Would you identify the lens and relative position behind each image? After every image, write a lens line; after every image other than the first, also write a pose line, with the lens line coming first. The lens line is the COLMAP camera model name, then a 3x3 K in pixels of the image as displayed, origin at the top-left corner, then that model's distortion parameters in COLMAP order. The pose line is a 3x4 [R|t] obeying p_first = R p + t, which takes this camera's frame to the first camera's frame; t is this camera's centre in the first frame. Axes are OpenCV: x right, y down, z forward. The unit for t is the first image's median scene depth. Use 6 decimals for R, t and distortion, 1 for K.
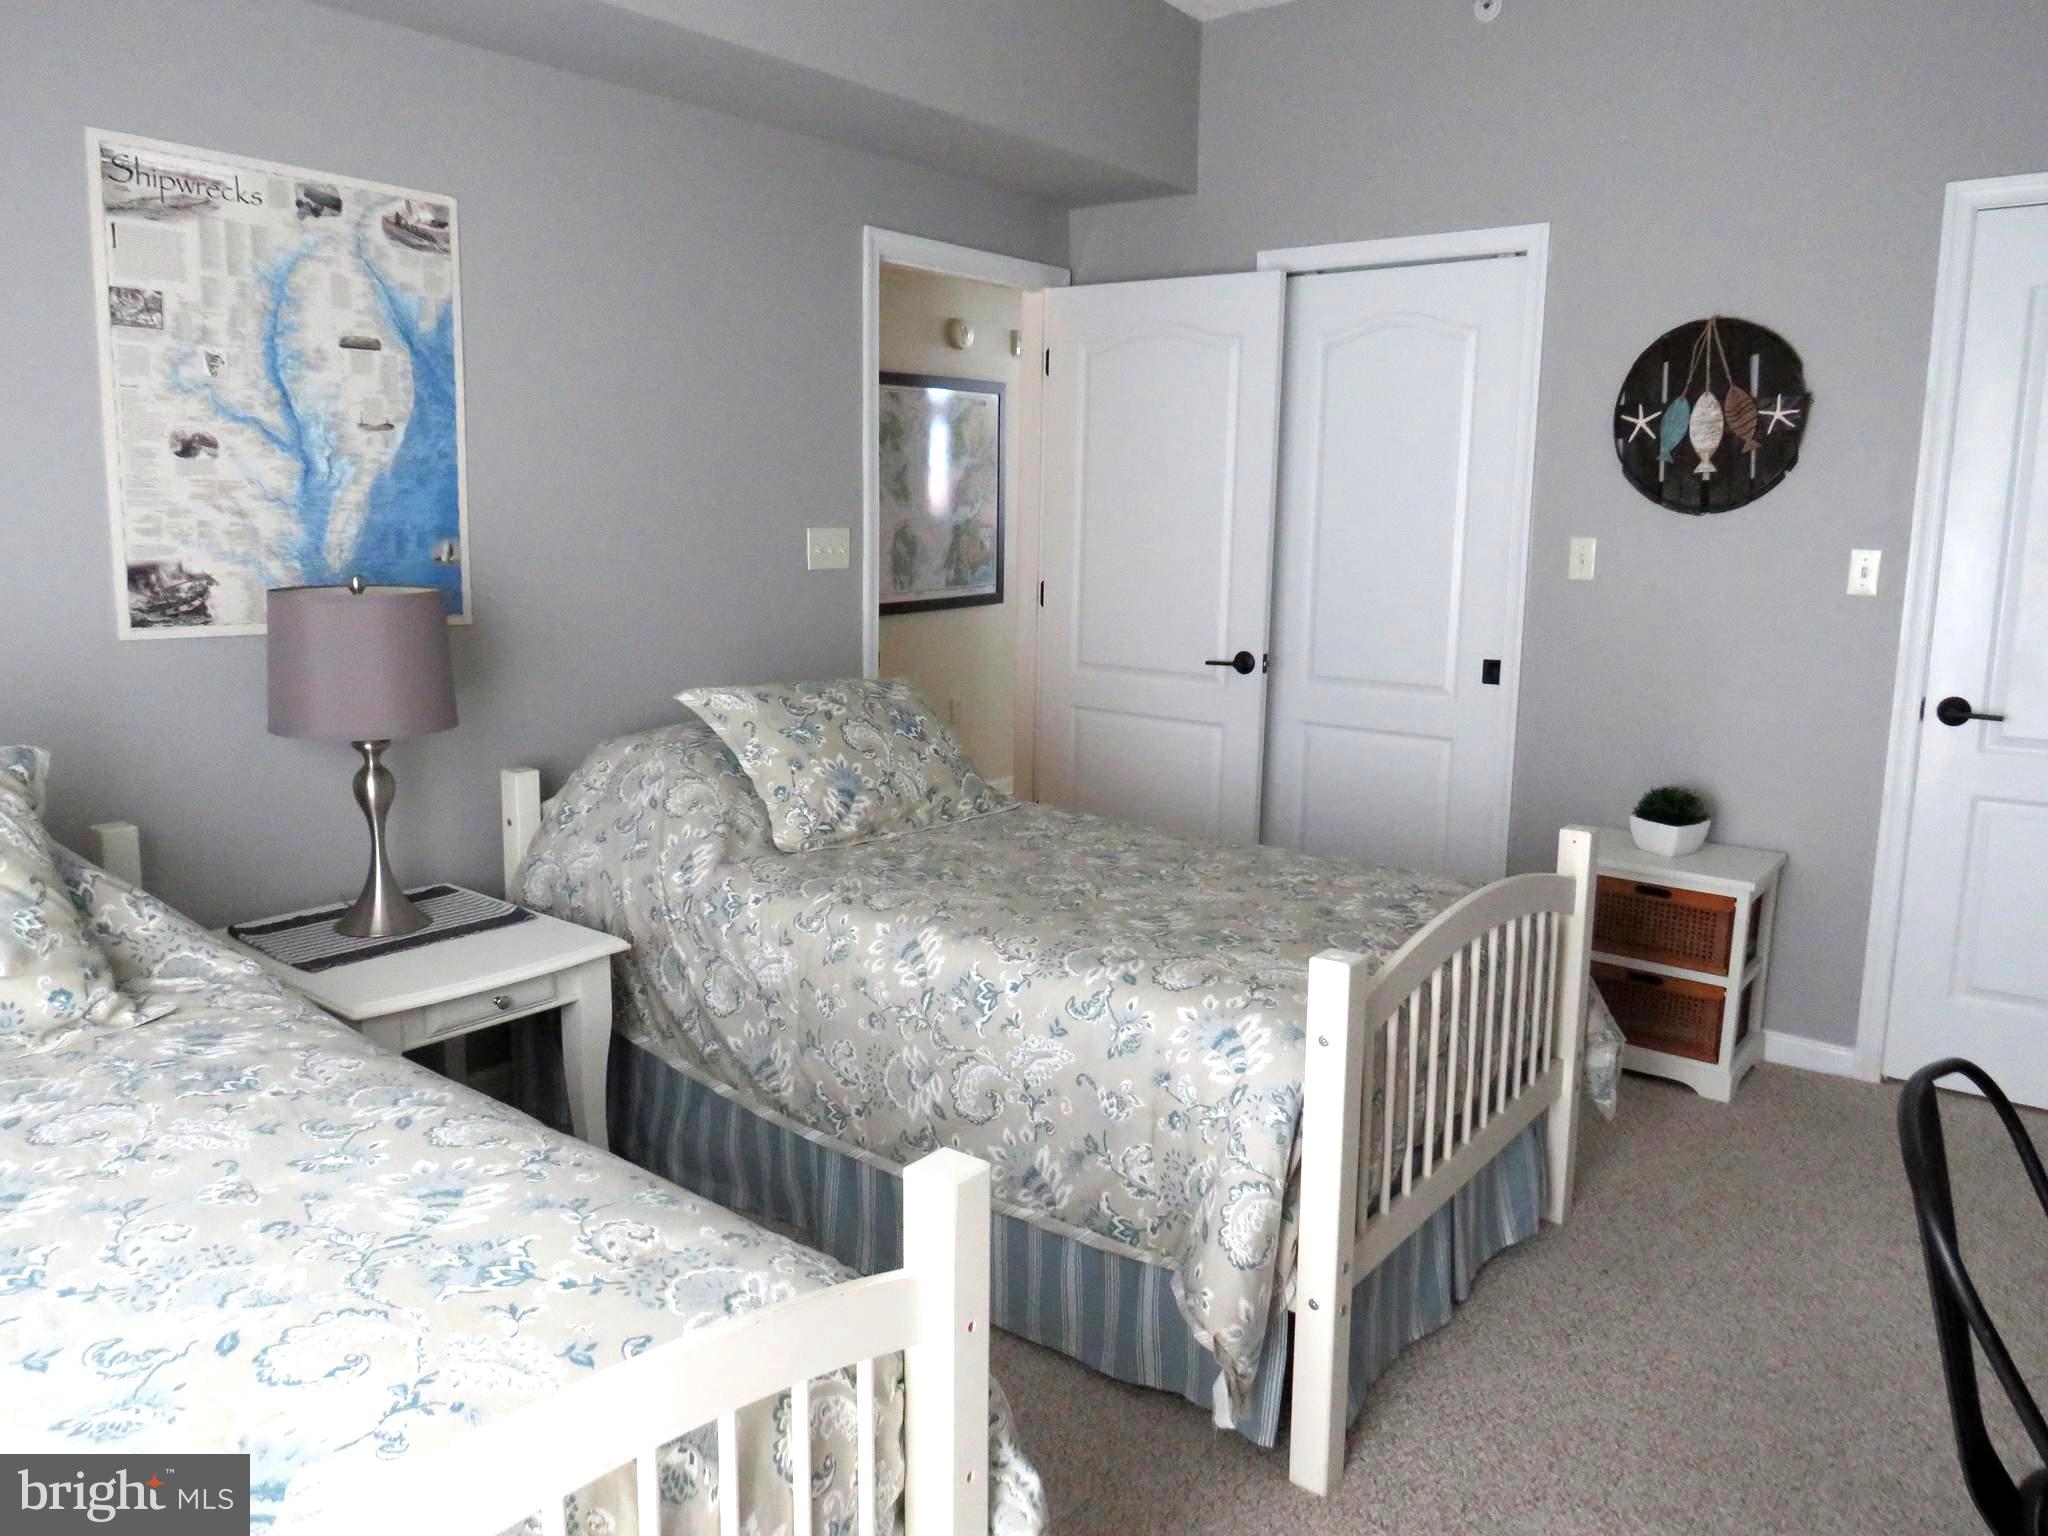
lens RADIAL K [[1520.5, 0, 1023.5], [0, 1520.5, 761.8], [0, 0, 1]] dist [0.001444, -0.008022]
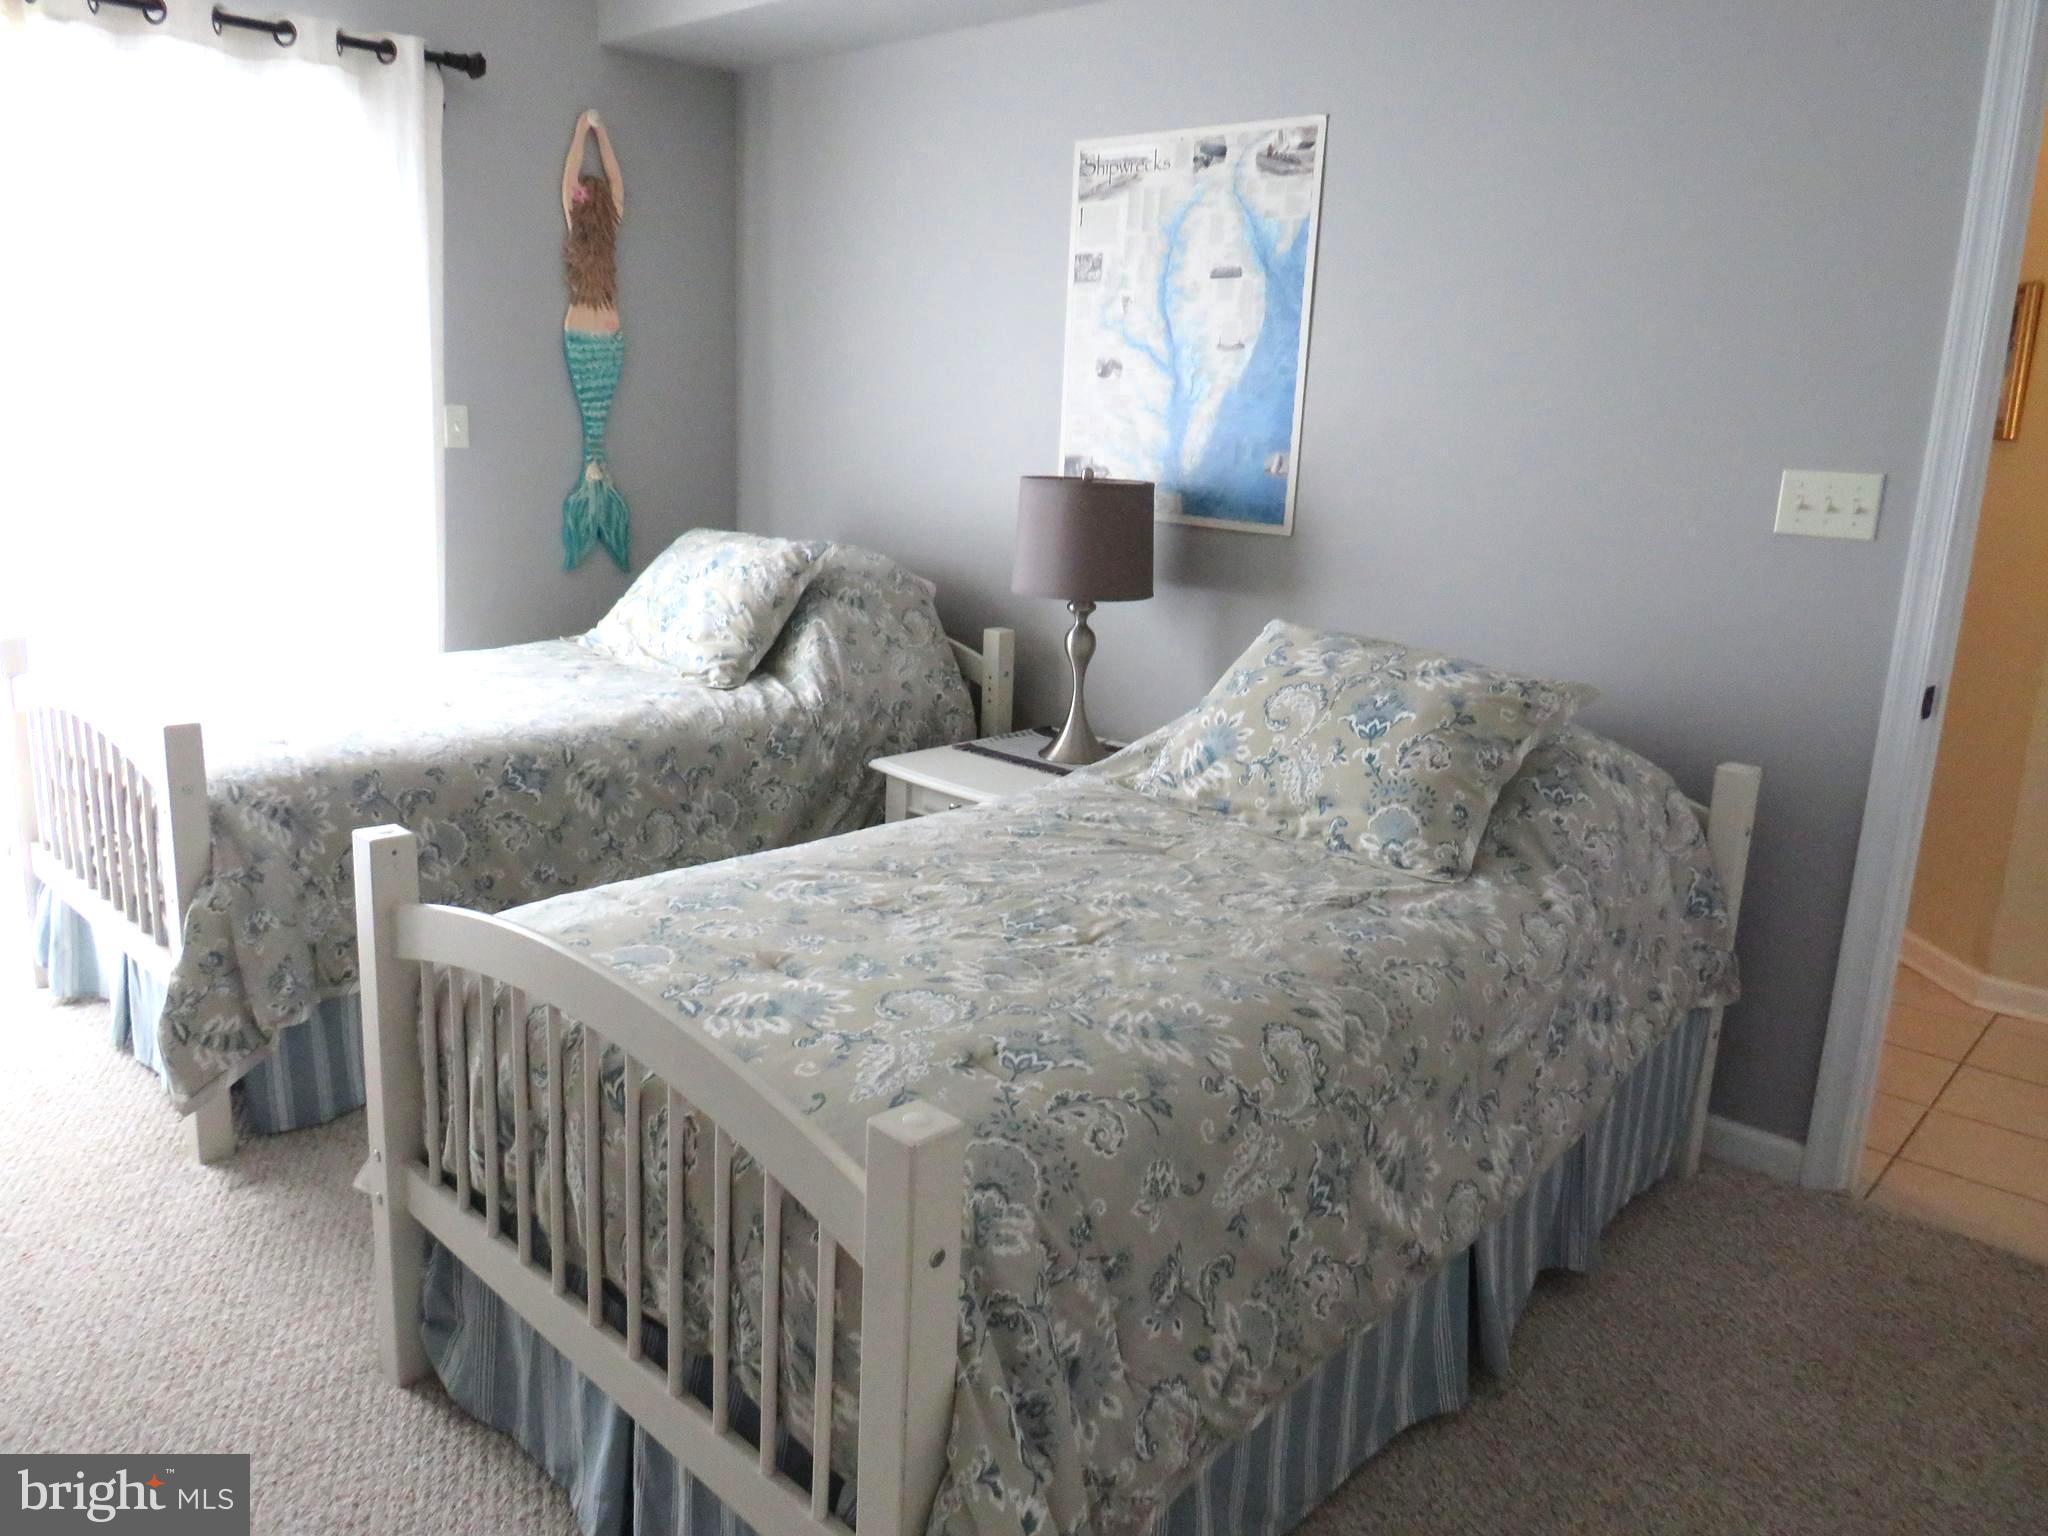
lens RADIAL K [[1520.5, 0, 1023.9], [0, 1520.5, 767.4], [0, 0, 1]] dist [0.001444, -0.008022]
pose [[-0.109987, 0.212069, -0.971046, 0.770774], [-0.203063, 0.951572, 0.230817, -0.157314], [0.972969, 0.222570, -0.061597, 1.018035]]
